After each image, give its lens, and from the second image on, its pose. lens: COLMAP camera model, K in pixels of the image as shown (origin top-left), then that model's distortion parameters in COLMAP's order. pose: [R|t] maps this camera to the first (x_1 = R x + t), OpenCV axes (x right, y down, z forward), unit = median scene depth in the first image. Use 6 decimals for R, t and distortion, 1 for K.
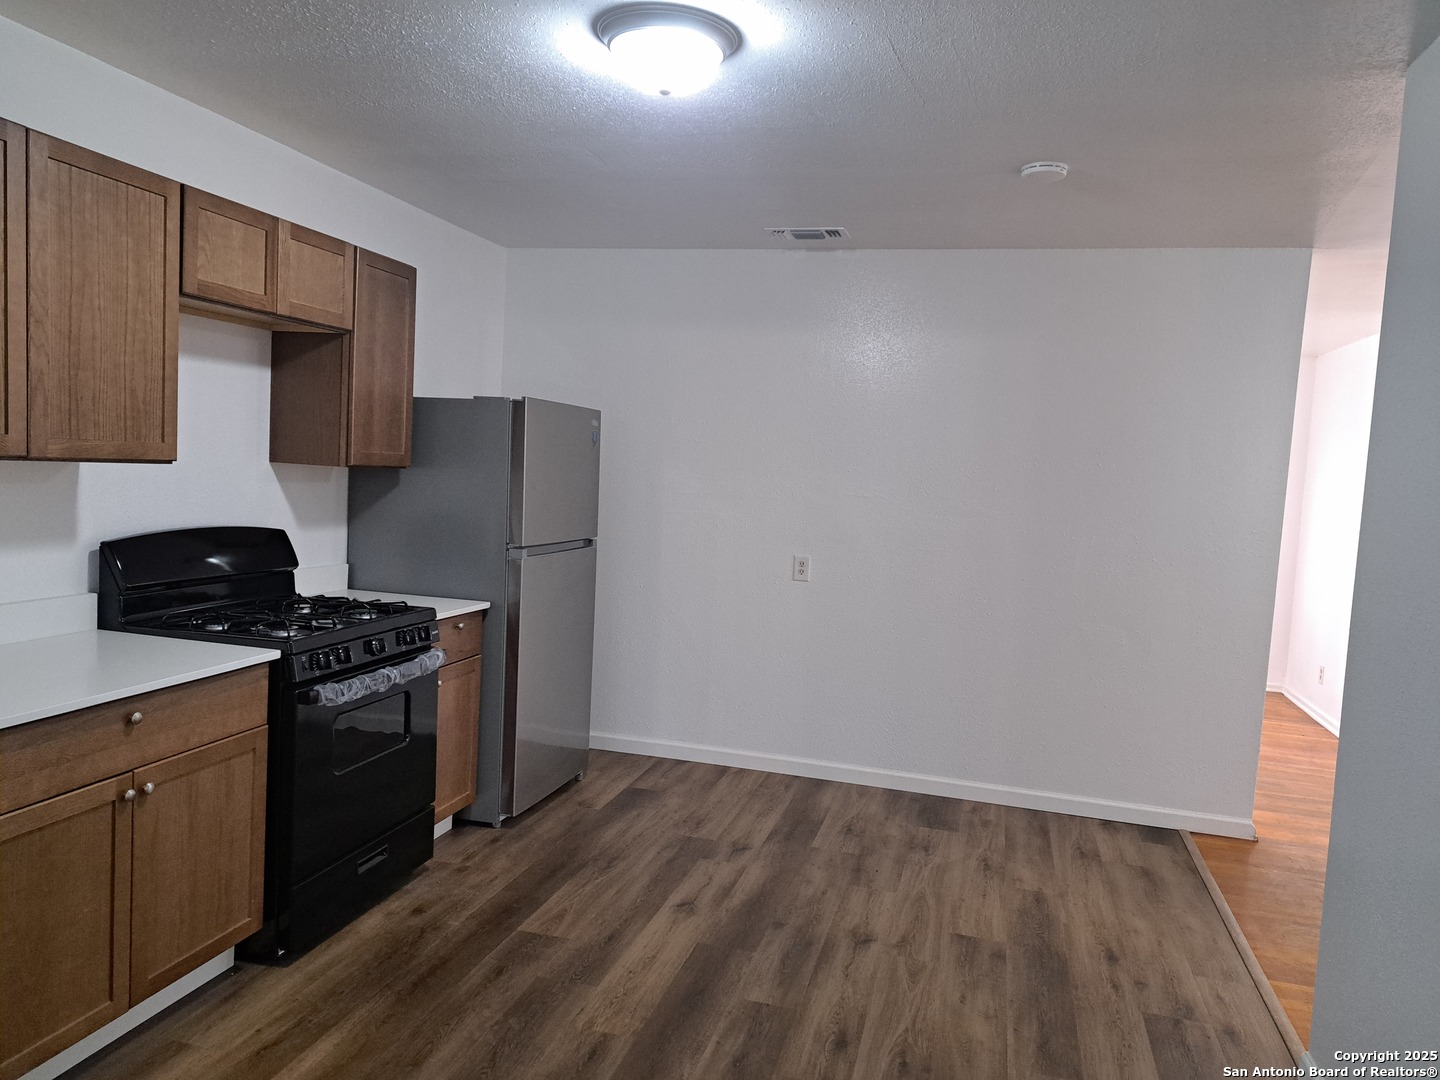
lens RADIAL K [[1034.3, 0, 738.0], [0, 1034.3, 543.7], [0, 0, 1]] dist [0.056441, -0.059032]
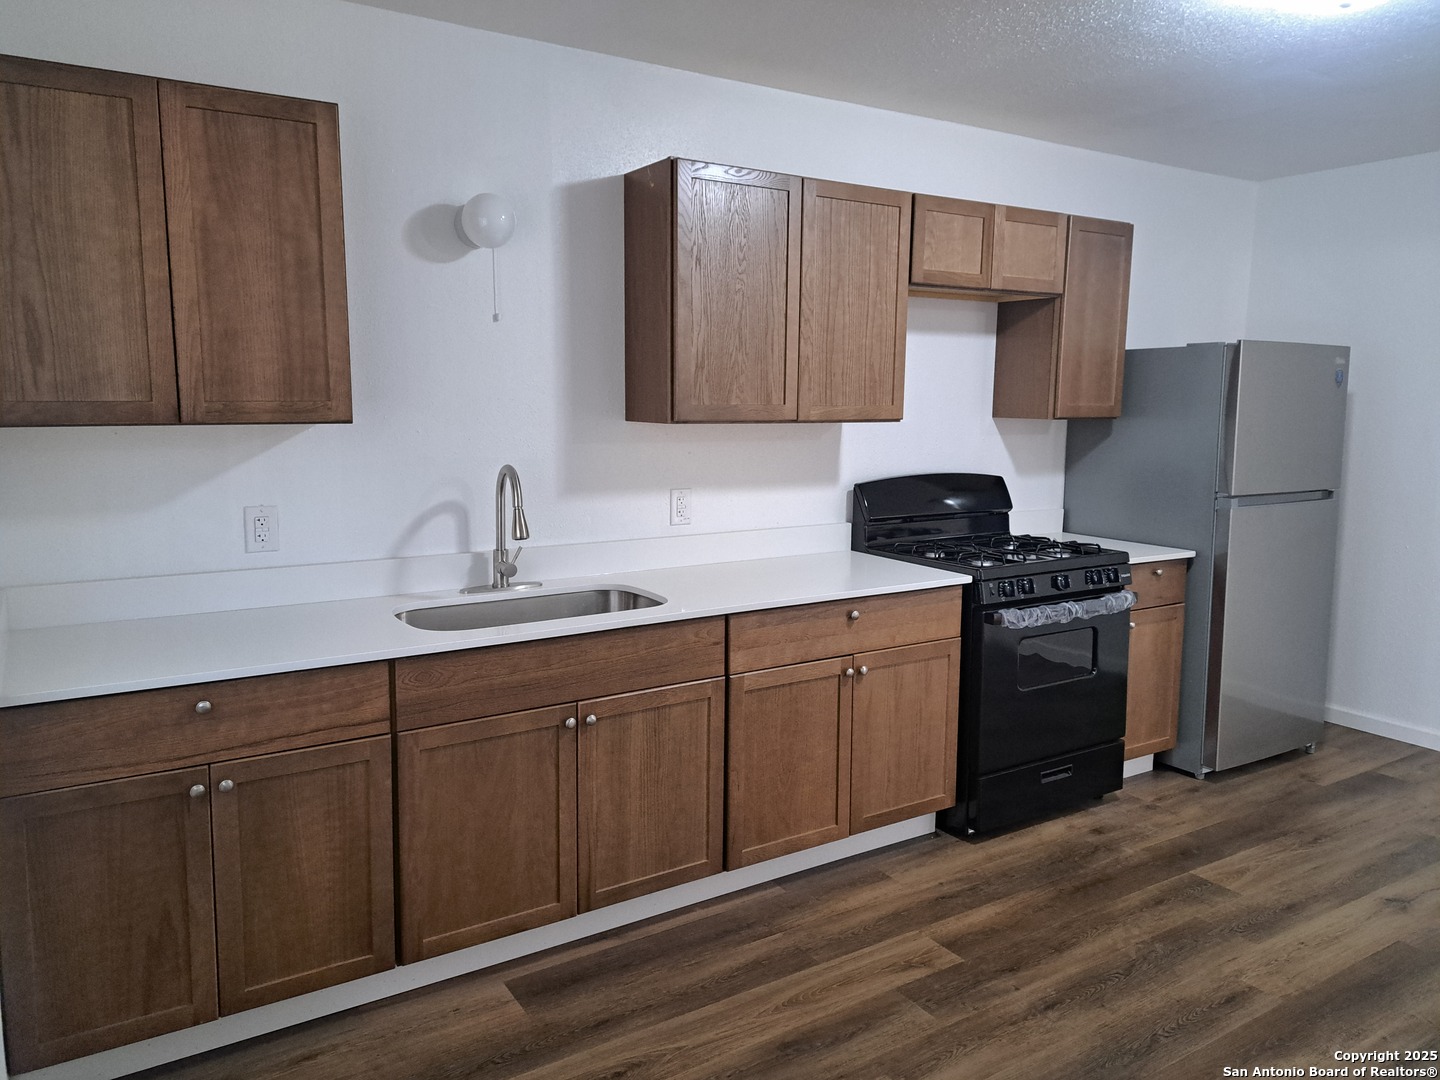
lens RADIAL K [[1053.2, 0, 723.2], [0, 1053.2, 521.7], [0, 0, 1]] dist [0.057711, -0.048915]
pose [[0.732767, 0.036538, -0.679498, 0.150603], [-0.021435, 0.999301, 0.030619, 0.008376], [0.680142, -0.007872, 0.733038, -0.064811]]
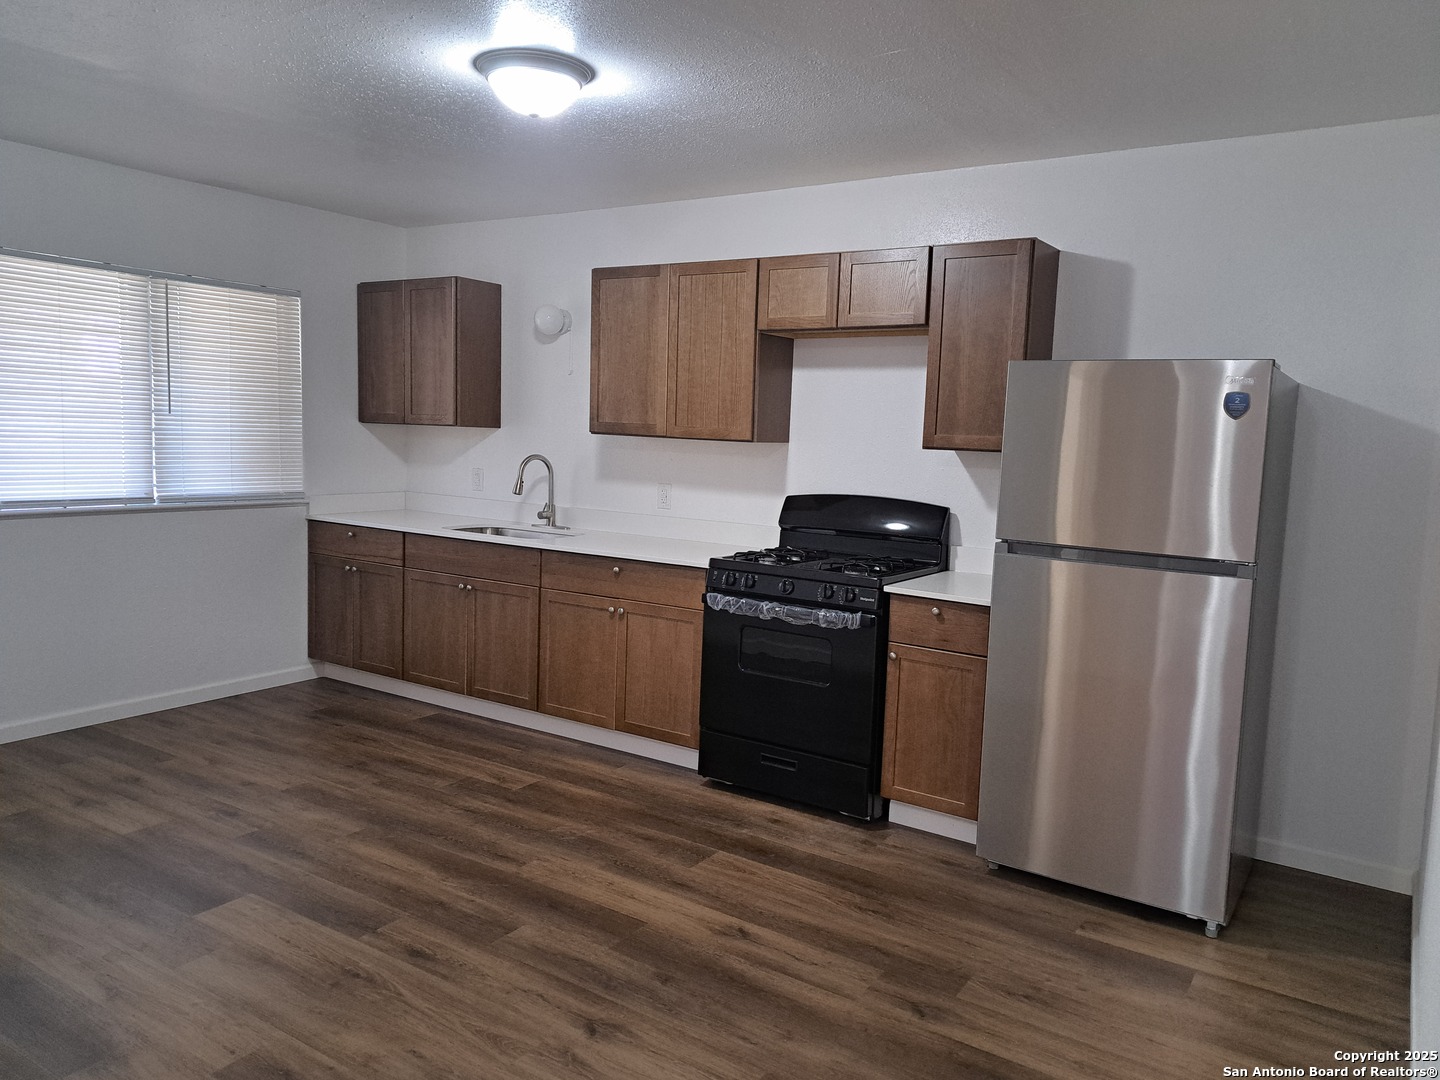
lens RADIAL K [[1034.3, 0, 738.0], [0, 1034.3, 543.7], [0, 0, 1]] dist [0.056441, -0.059032]
pose [[-0.319083, 0.040986, -0.946840, 0.831215], [-0.127000, 0.988204, 0.085576, -0.050805], [0.939179, 0.147554, -0.310114, 1.339379]]
